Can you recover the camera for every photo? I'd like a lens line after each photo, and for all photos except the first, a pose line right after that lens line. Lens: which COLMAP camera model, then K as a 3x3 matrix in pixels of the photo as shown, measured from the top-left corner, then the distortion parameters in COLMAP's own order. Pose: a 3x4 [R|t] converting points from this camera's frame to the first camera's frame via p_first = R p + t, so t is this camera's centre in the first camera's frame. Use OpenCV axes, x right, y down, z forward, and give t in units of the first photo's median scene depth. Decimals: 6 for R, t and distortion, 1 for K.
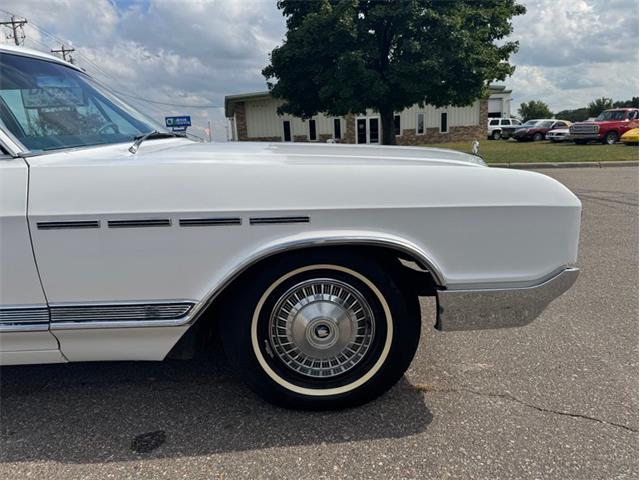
lens RADIAL K [[456.8, 0, 318.3], [0, 456.8, 242.3], [0, 0, 1]] dist [0.003025, -0.009087]
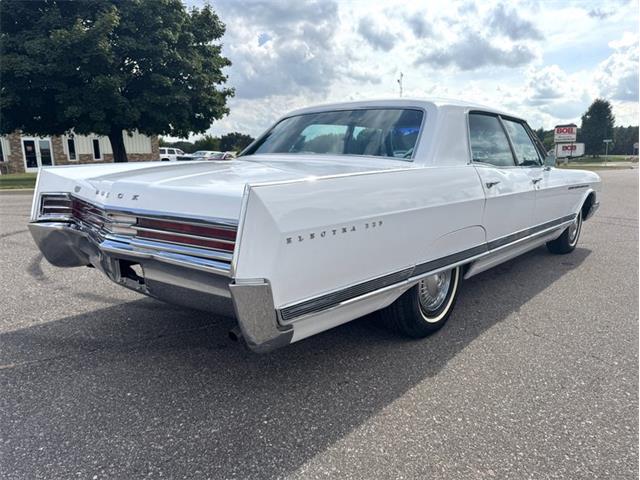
lens RADIAL K [[456.8, 0, 318.2], [0, 456.8, 245.0], [0, 0, 1]] dist [0.003025, -0.009087]
pose [[0.698293, -0.097413, 0.709152, -0.313871], [0.134556, 0.990899, 0.003620, 0.005226], [-0.703051, 0.092893, 0.705046, 0.005795]]
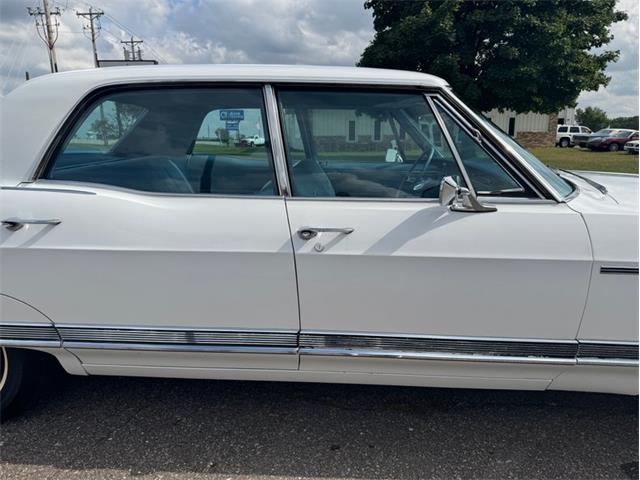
lens RADIAL K [[456.8, 0, 324.0], [0, 456.8, 240.8], [0, 0, 1]] dist [0.003025, -0.009087]
pose [[0.996382, 0.056801, -0.063220, -0.098371], [-0.056524, 0.998382, 0.006164, -0.006202], [0.063468, -0.002569, 0.997981, -0.008188]]
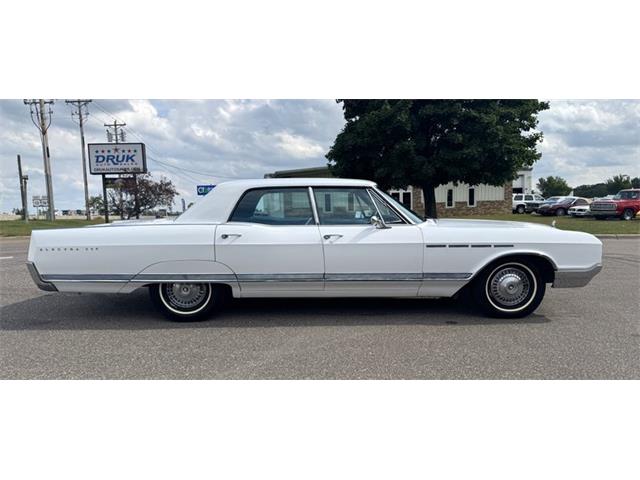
lens RADIAL K [[470.0, 0, 326.6], [0, 470.0, 252.1], [0, 0, 1]] dist [0.024990, -0.026570]
pose [[0.999733, 0.020068, -0.011472, -0.104363], [-0.021386, 0.991349, -0.129501, 0.036152], [0.008774, 0.129712, 0.991513, -0.182348]]
